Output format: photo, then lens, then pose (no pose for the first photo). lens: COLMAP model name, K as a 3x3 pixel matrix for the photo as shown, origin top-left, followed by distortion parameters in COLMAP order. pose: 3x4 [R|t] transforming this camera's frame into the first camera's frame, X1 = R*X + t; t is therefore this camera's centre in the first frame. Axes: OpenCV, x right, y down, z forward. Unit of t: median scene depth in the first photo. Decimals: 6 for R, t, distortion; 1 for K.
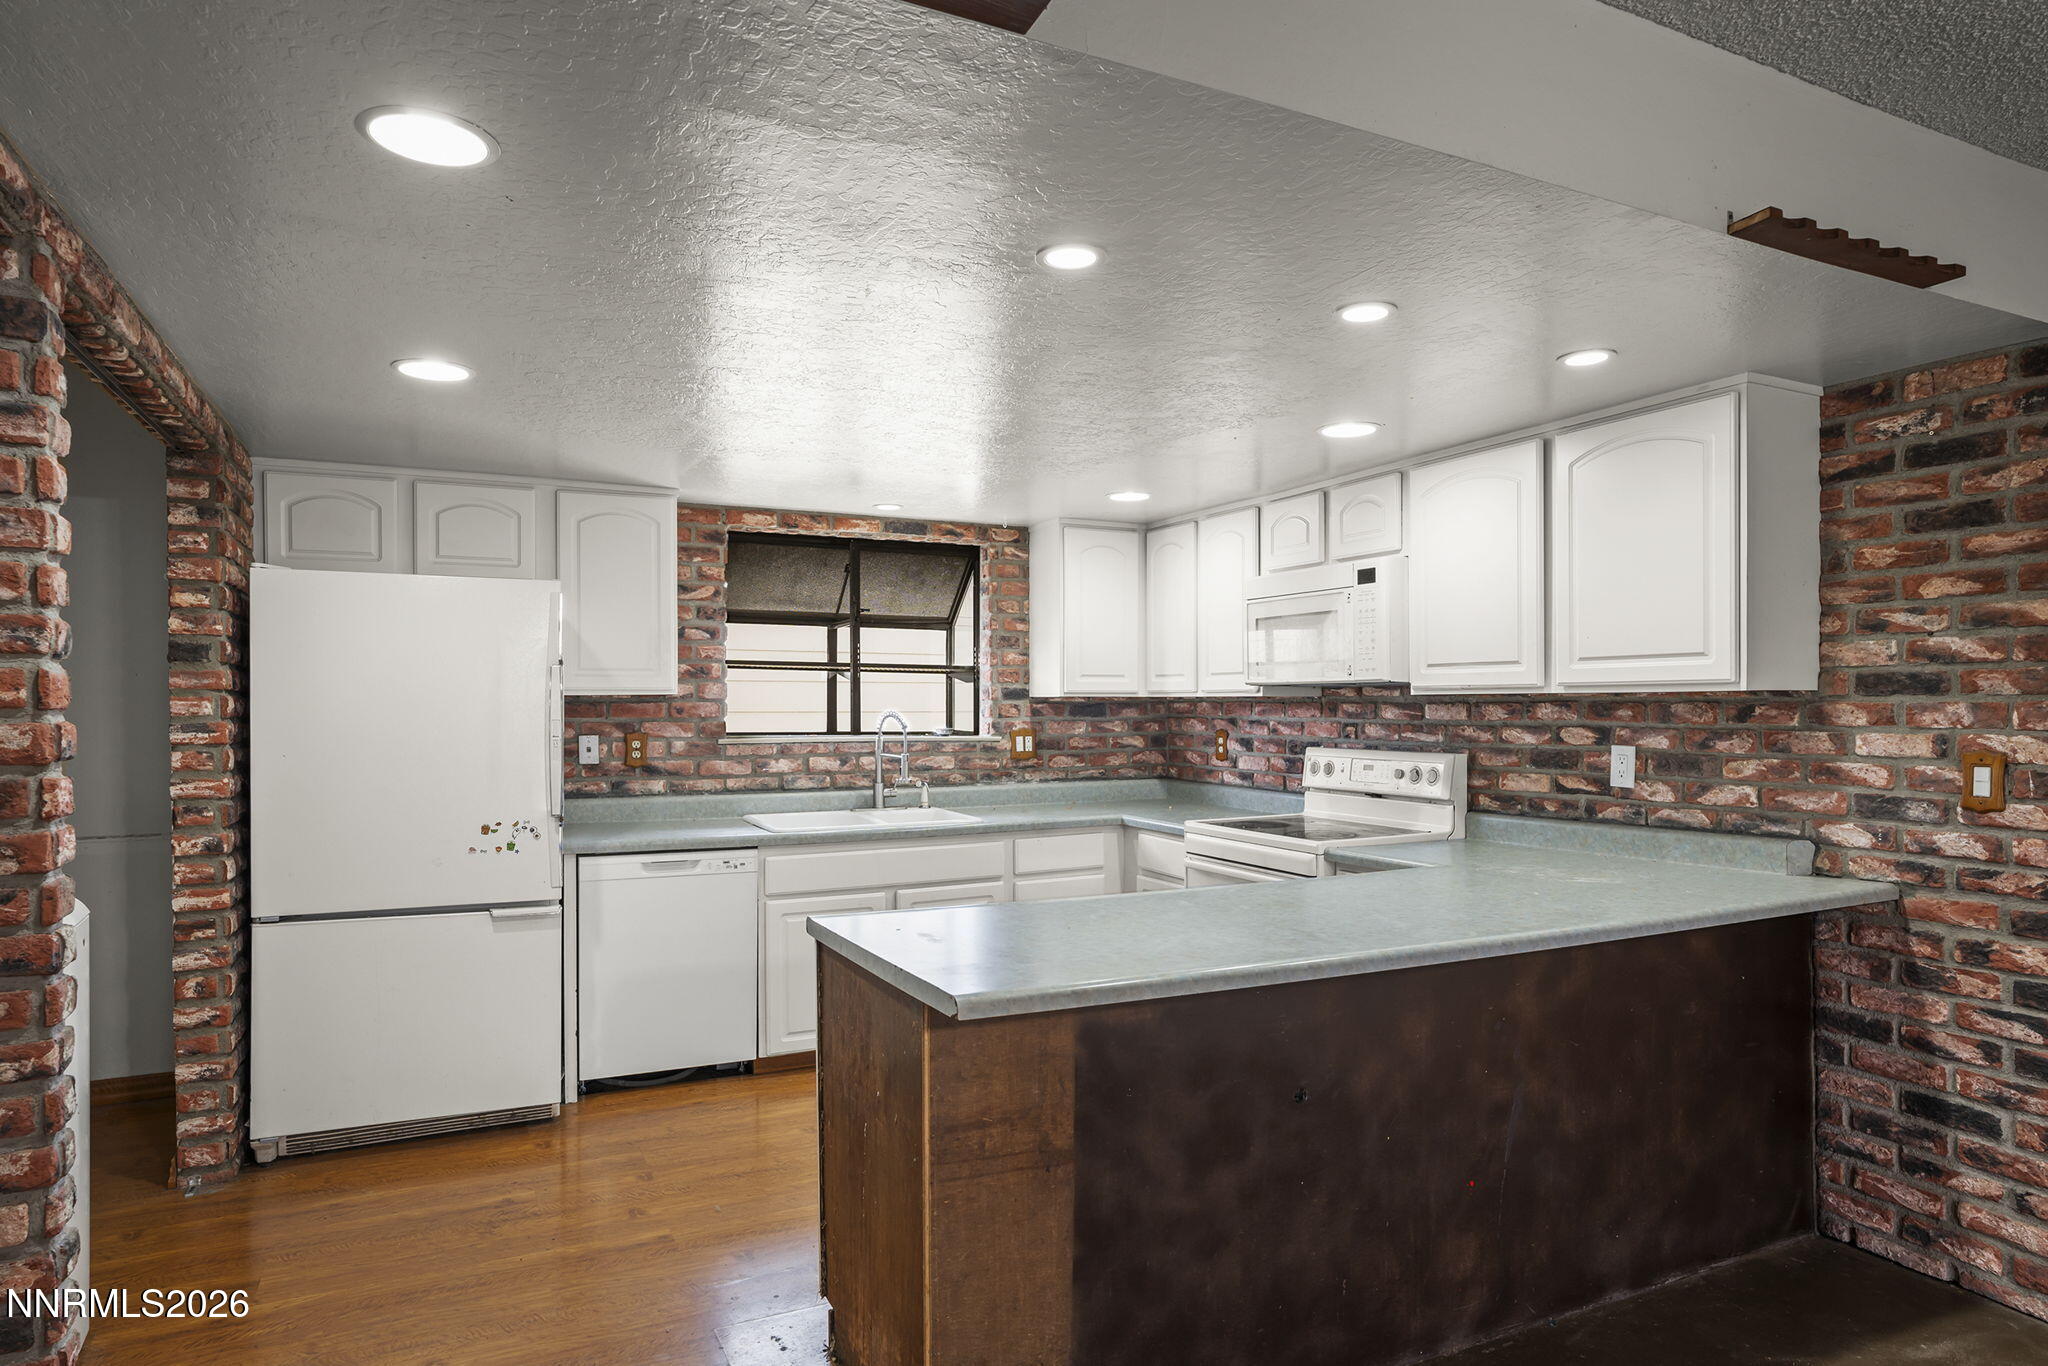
lens RADIAL K [[1185.0, 0, 999.6], [0, 1185.0, 716.7], [0, 0, 1]] dist [-0.012249, 0.006801]
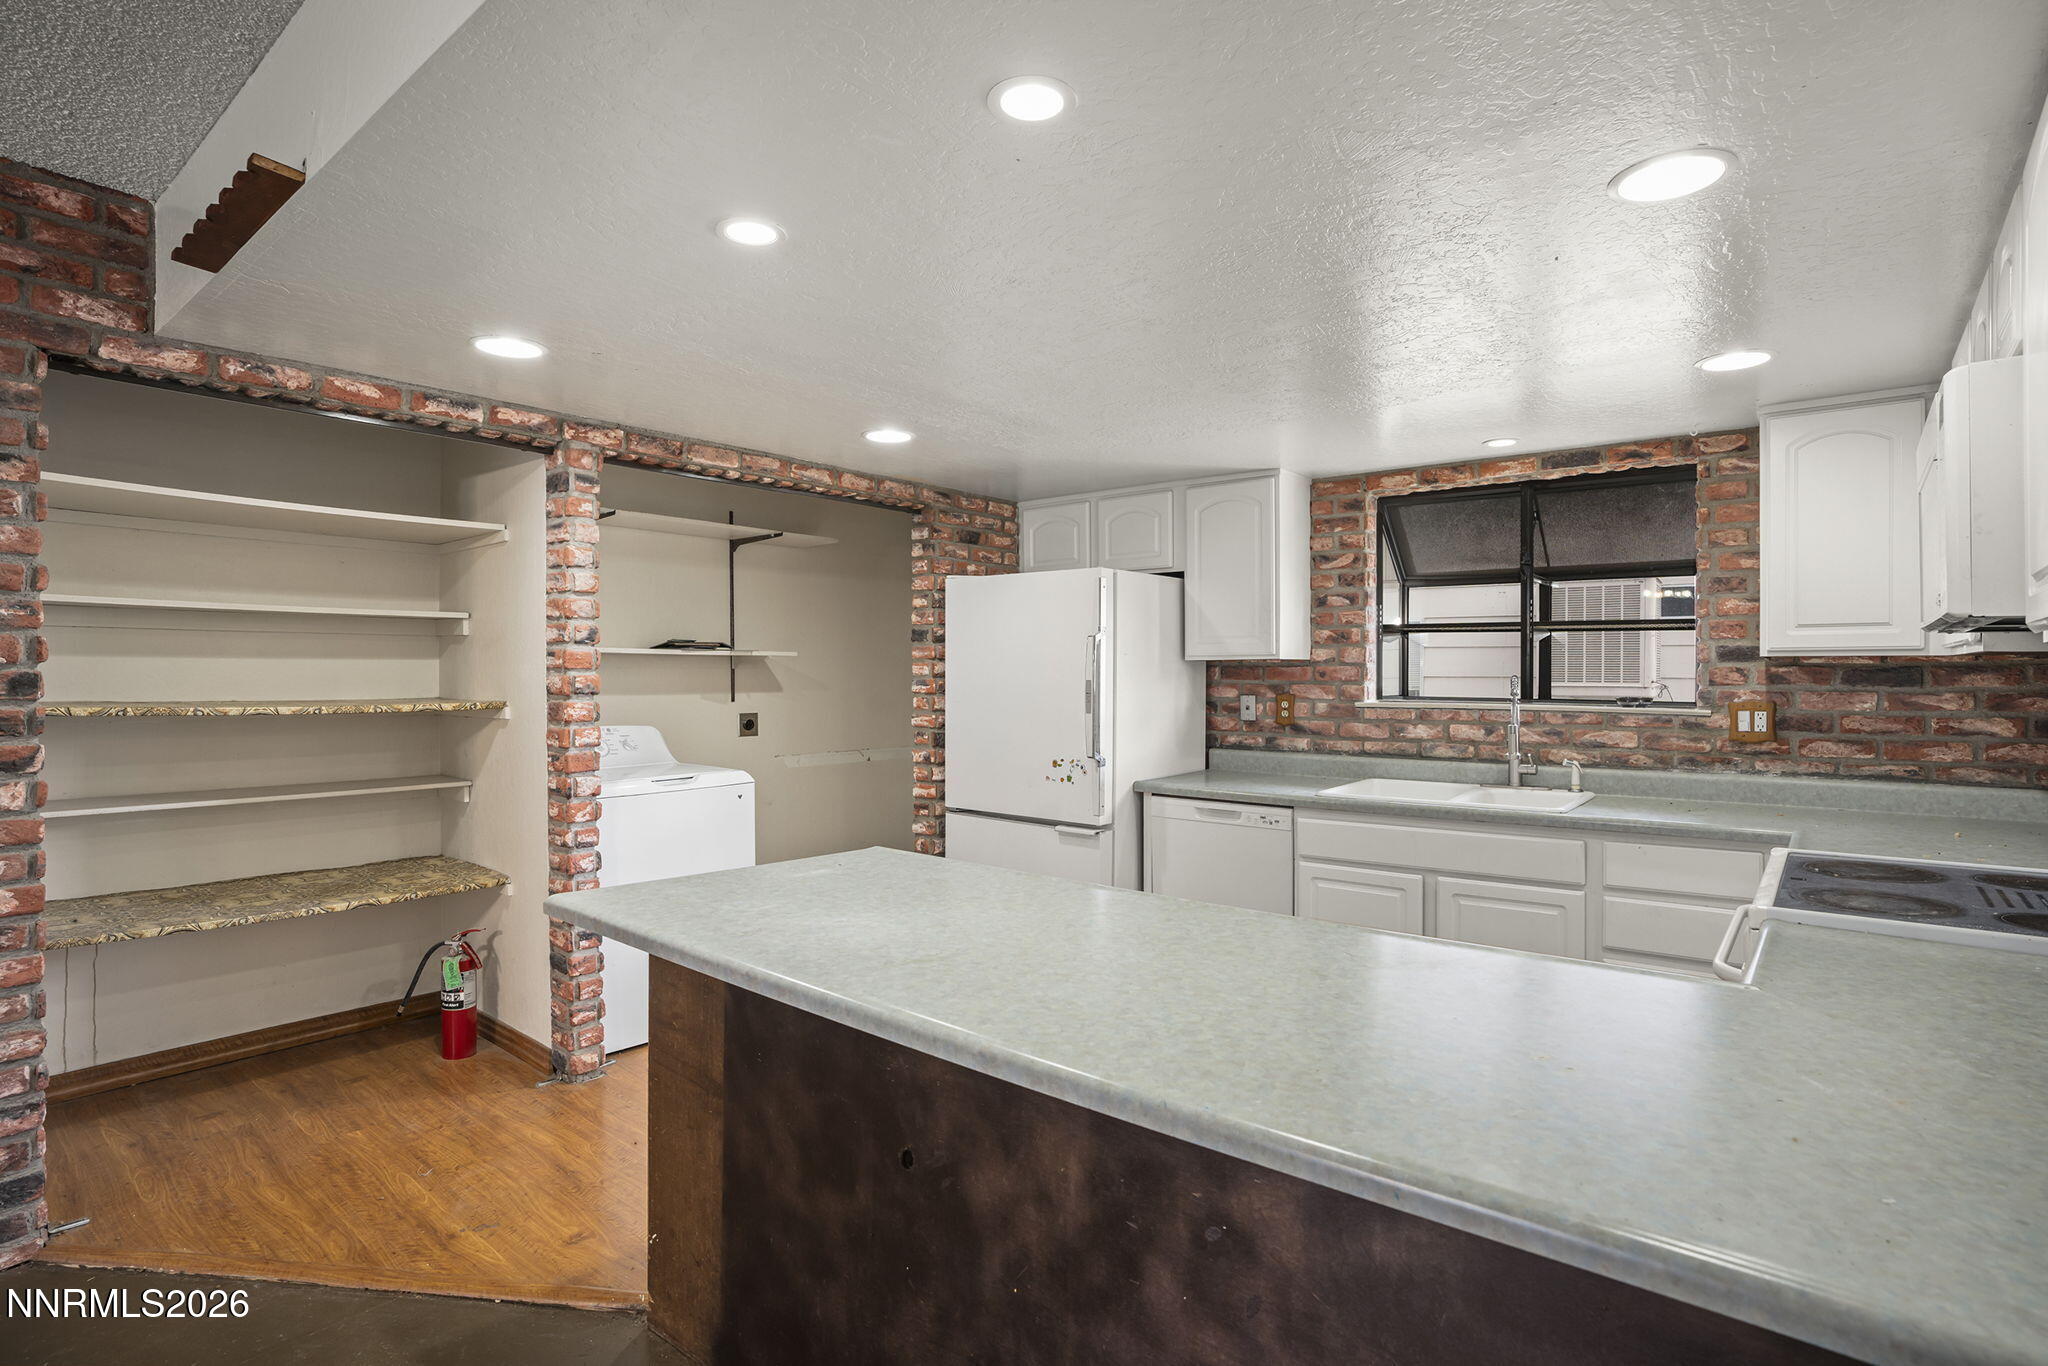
lens RADIAL K [[1010.1, 0, 1022.8], [0, 1010.1, 665.3], [0, 0, 1]] dist [-0.028840, 0.008104]
pose [[0.443411, -0.004321, -0.896308, 0.457240], [-0.010241, 0.999899, -0.009886, -0.001439], [0.896260, 0.013563, 0.443322, 0.390881]]
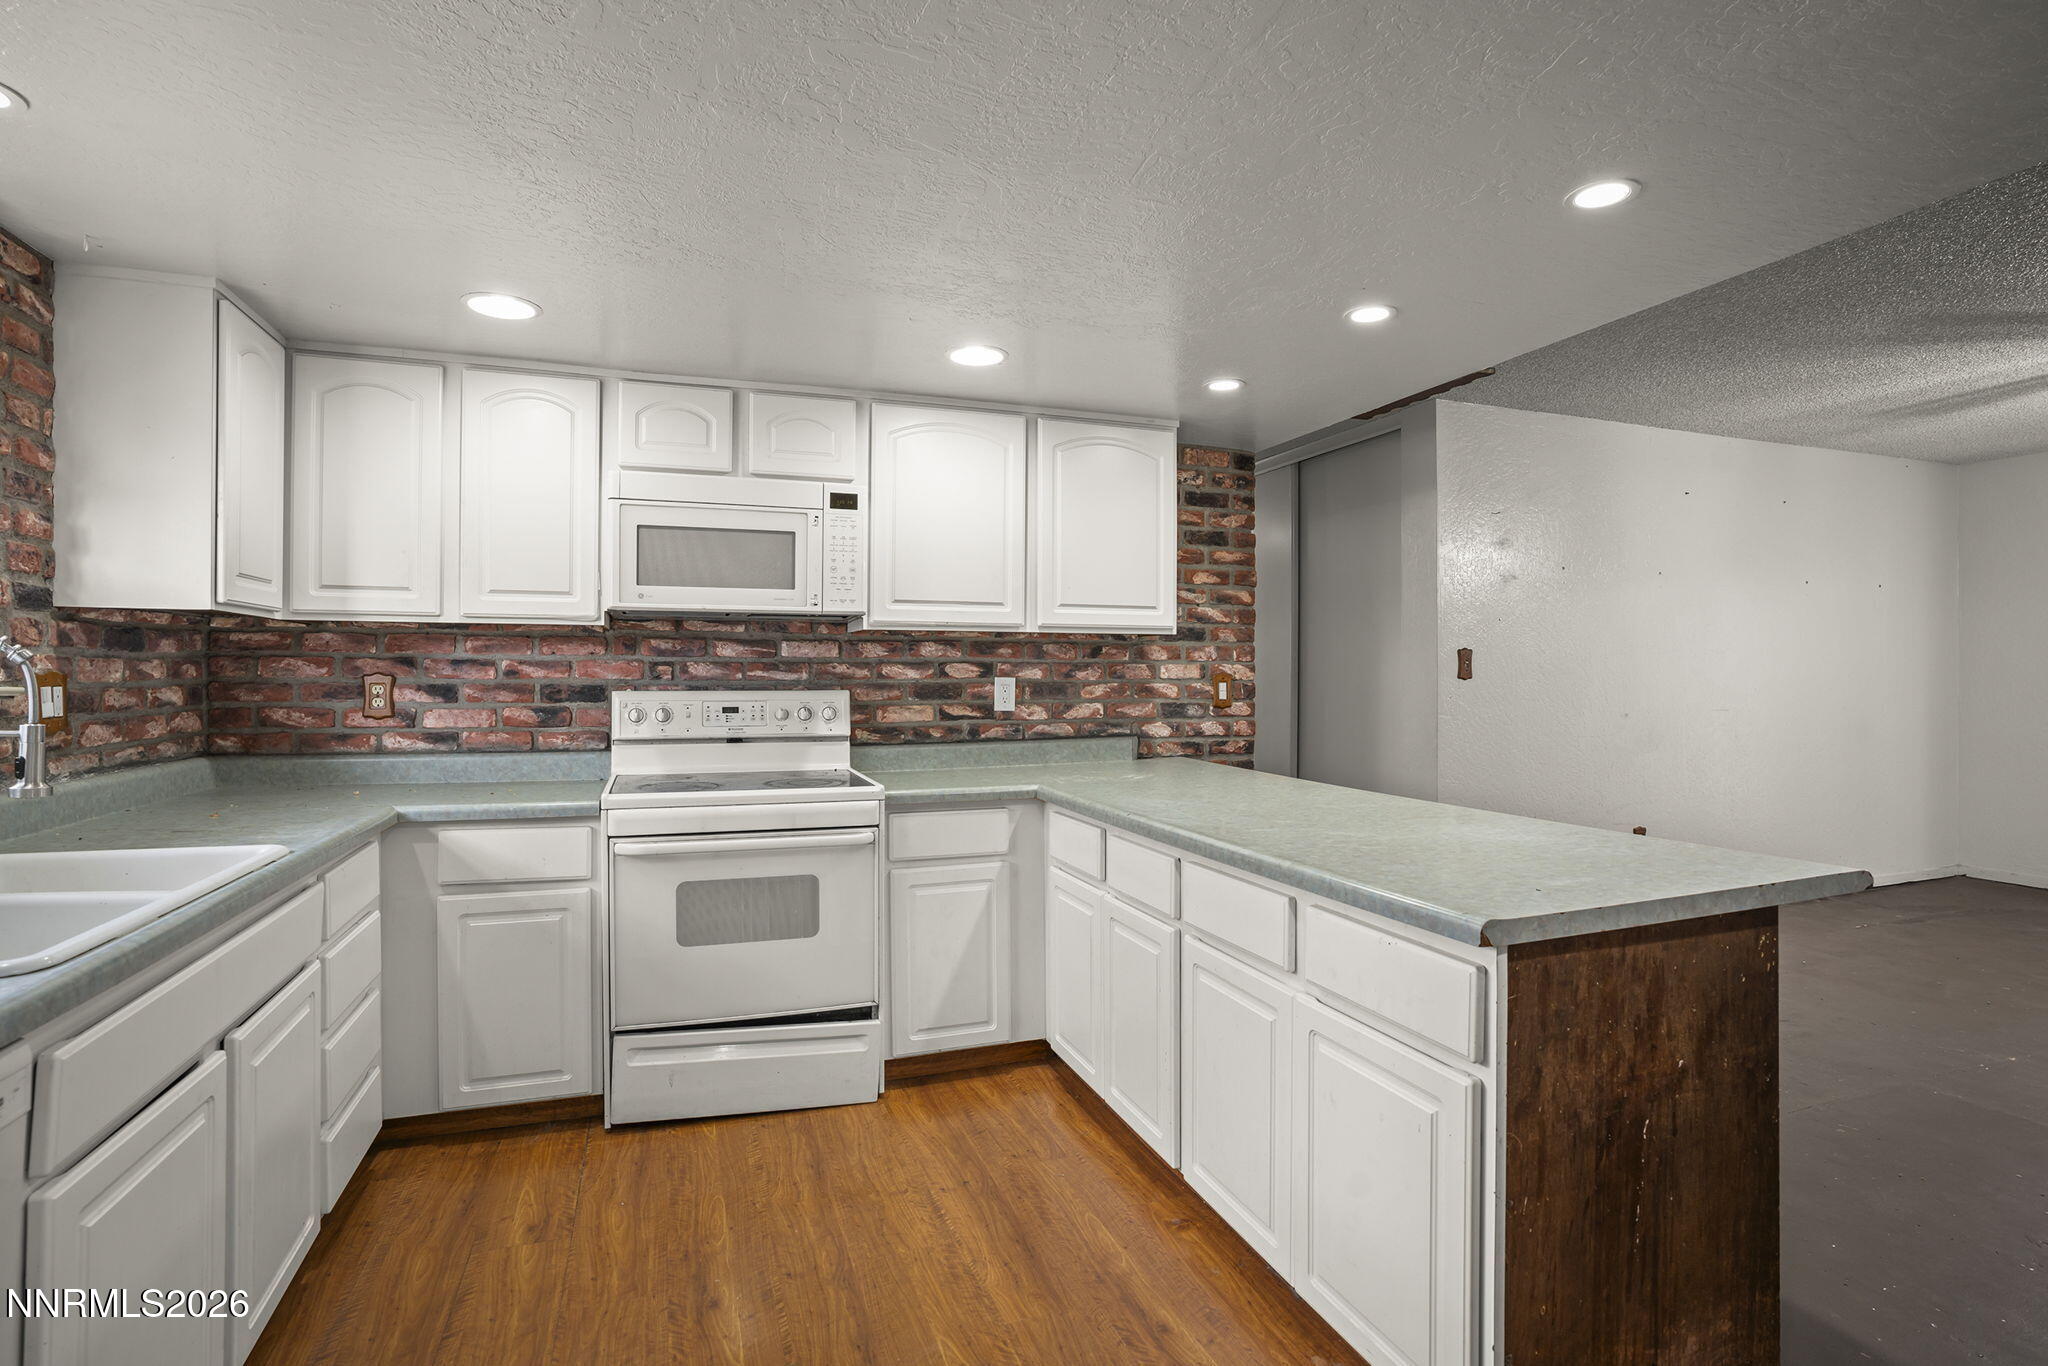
lens RADIAL K [[1010.1, 0, 1029.0], [0, 1010.1, 677.4], [0, 0, 1]] dist [-0.028840, 0.008104]
pose [[0.099204, -0.001784, 0.995066, -0.418917], [0.007237, 0.999973, 0.001071, 0.018657], [-0.995041, 0.007095, 0.099214, 0.685422]]
